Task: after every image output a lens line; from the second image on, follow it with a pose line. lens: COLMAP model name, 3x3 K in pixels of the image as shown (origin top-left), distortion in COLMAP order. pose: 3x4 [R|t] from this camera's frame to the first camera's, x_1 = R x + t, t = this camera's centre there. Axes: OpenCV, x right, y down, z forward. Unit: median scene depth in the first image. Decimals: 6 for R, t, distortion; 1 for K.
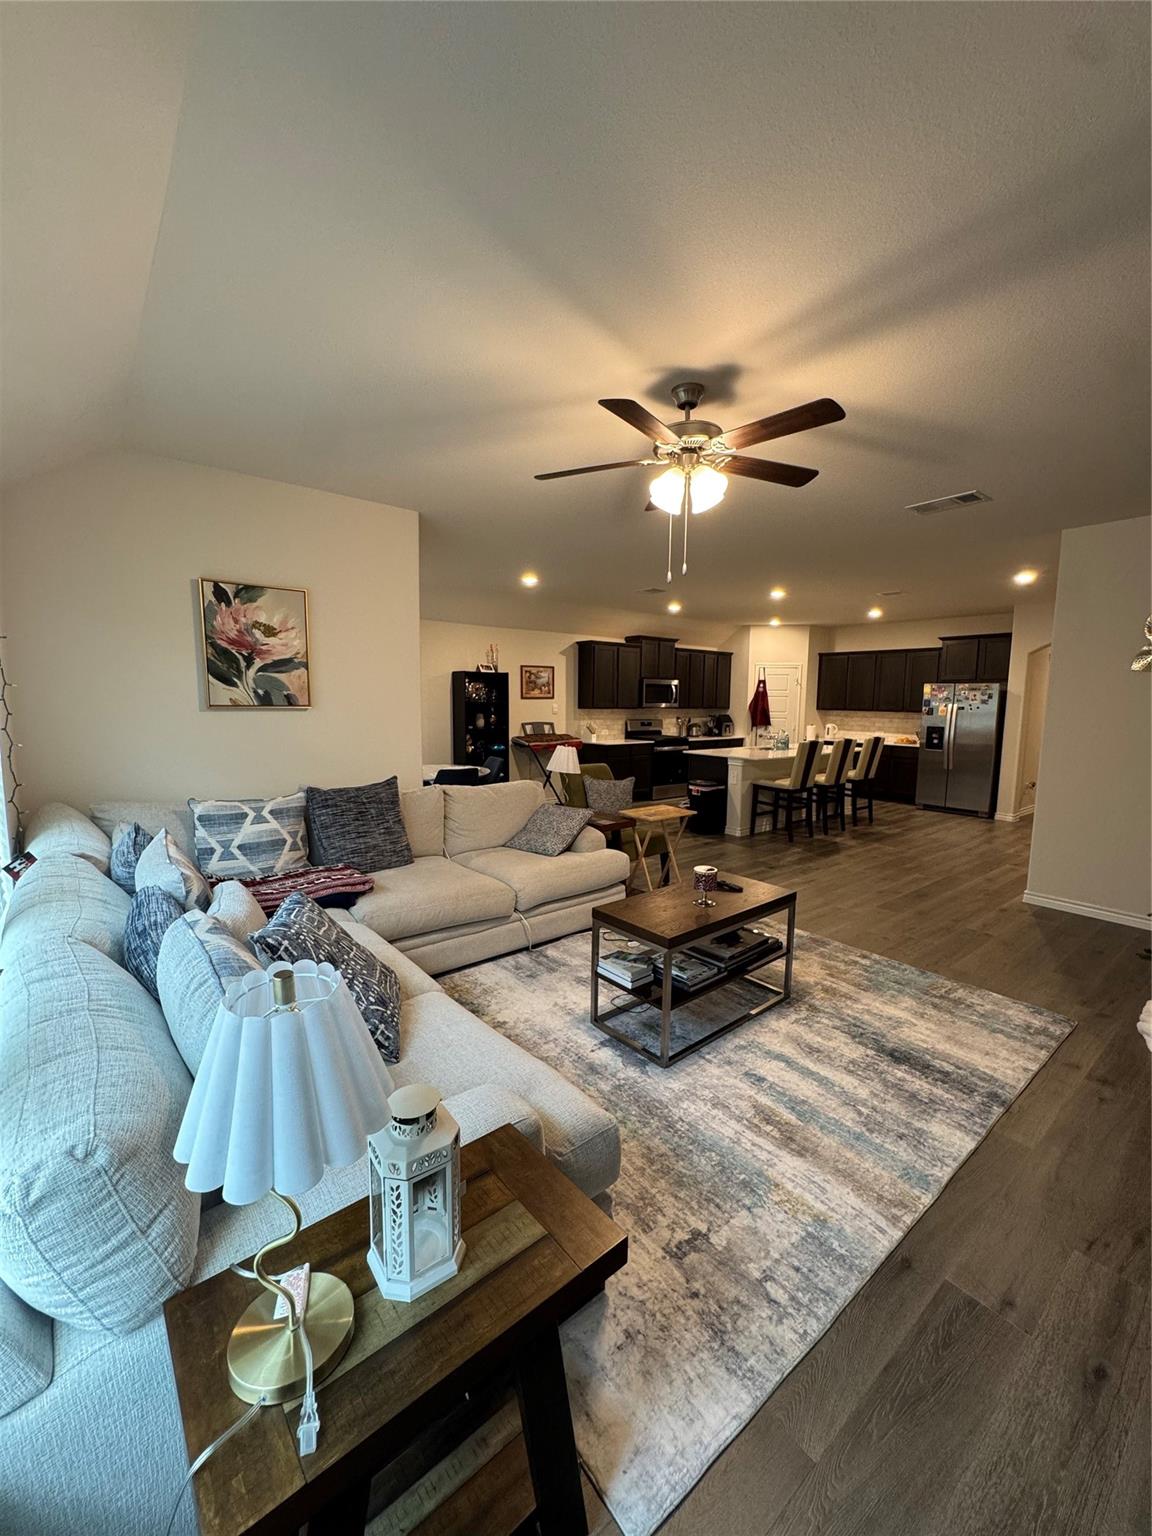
lens RADIAL K [[615.6, 0, 579.6], [0, 615.6, 768.1], [0, 0, 1]] dist [-0.003385, 0.000487]
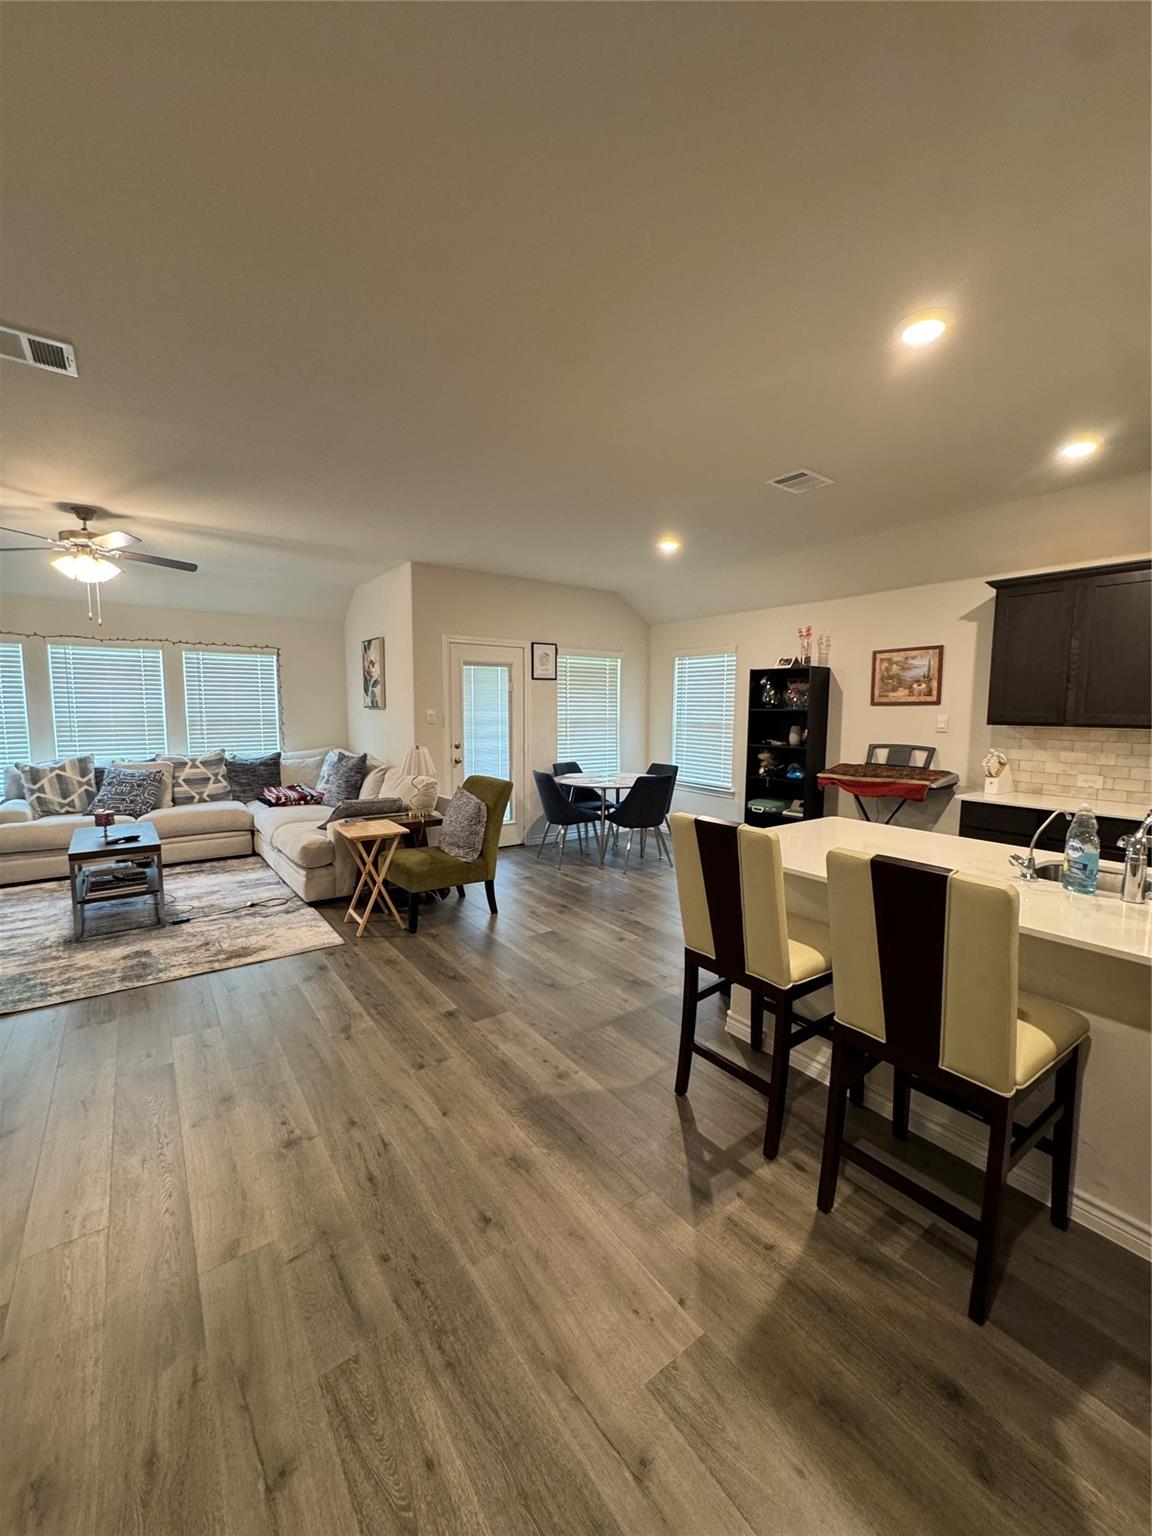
lens RADIAL K [[615.6, 0, 579.6], [0, 615.6, 768.1], [0, 0, 1]] dist [-0.003385, 0.000487]
pose [[-0.053671, 0.087059, -0.994756, 0.639350], [-0.120999, 0.988285, 0.093021, -0.084800], [0.991201, 0.125357, -0.042508, 0.875383]]
